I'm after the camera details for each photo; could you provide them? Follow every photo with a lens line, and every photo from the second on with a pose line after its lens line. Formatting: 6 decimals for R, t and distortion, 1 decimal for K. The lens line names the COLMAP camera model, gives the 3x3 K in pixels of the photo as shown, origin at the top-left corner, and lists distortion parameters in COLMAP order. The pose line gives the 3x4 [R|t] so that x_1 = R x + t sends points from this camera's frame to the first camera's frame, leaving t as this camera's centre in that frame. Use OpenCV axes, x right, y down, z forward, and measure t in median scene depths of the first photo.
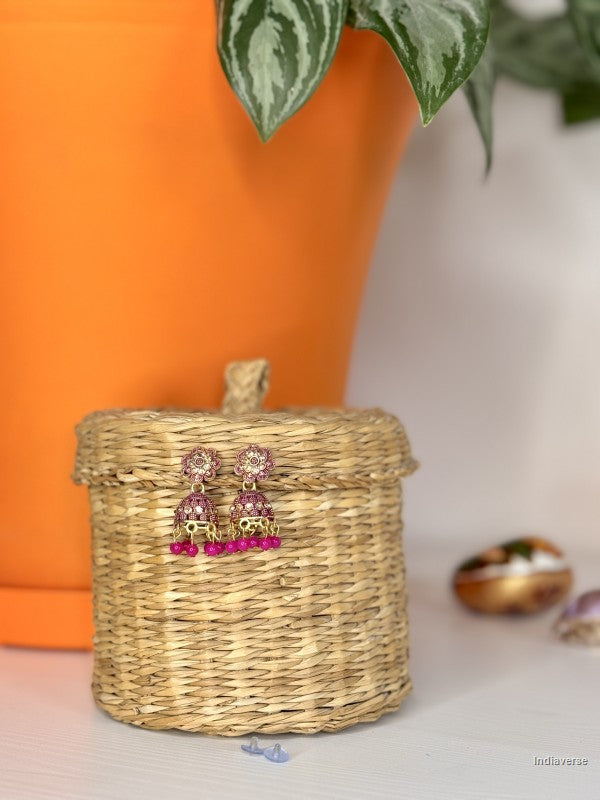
lens RADIAL K [[1712.0, 0, 252.1], [0, 1712.0, 384.7], [0, 0, 1]] dist [0.466677, -0.191321]
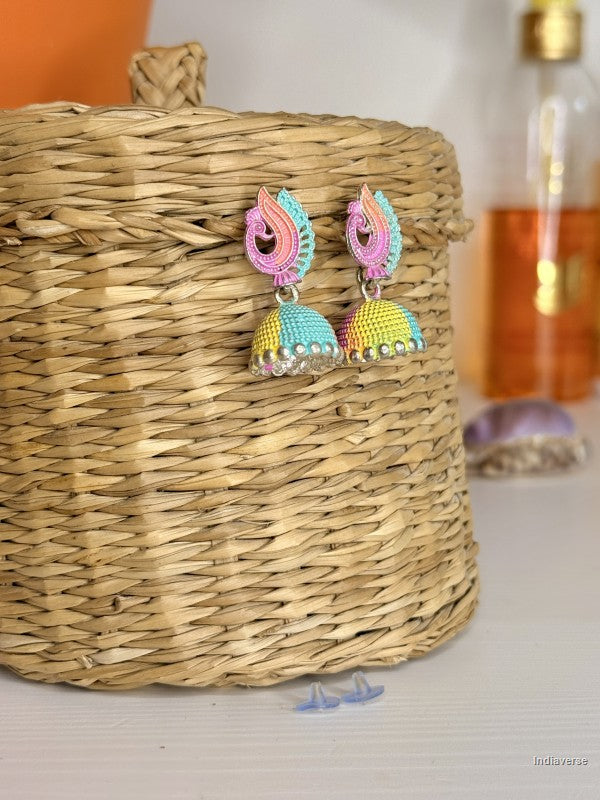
lens RADIAL K [[1609.7, 0, 349.8], [0, 1609.7, 400.9], [0, 0, 1]] dist [-0.008403, 0.052685]
pose [[0.910590, -0.049135, 0.410381, -0.192640], [0.018158, 0.996706, 0.079044, 0.069462], [-0.412913, -0.064525, 0.908482, 0.521335]]
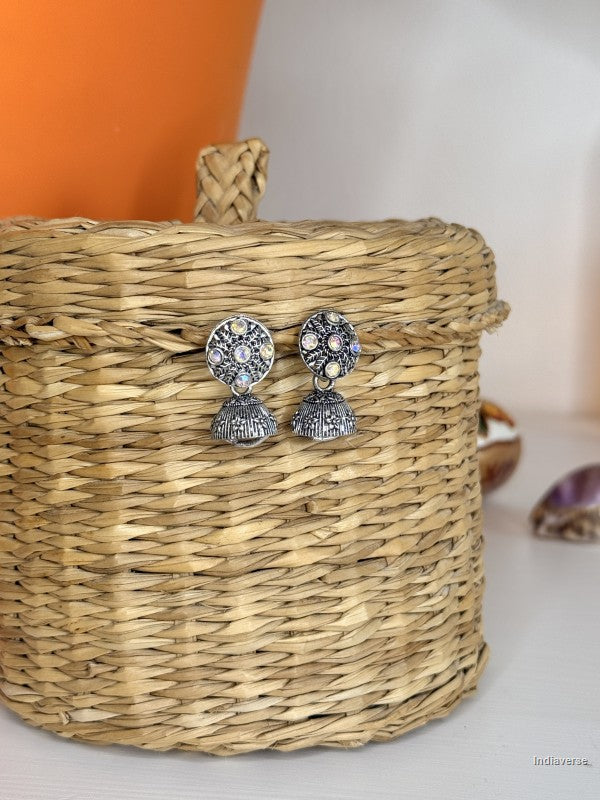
lens RADIAL K [[1631.3, 0, 324.6], [0, 1631.3, 382.0], [0, 0, 1]] dist [0.174627, -0.440076]
pose [[0.990826, -0.001482, 0.135134, -0.054531], [-0.011705, 0.995241, 0.096739, 0.015885], [-0.134635, -0.097433, 0.986093, 0.439045]]
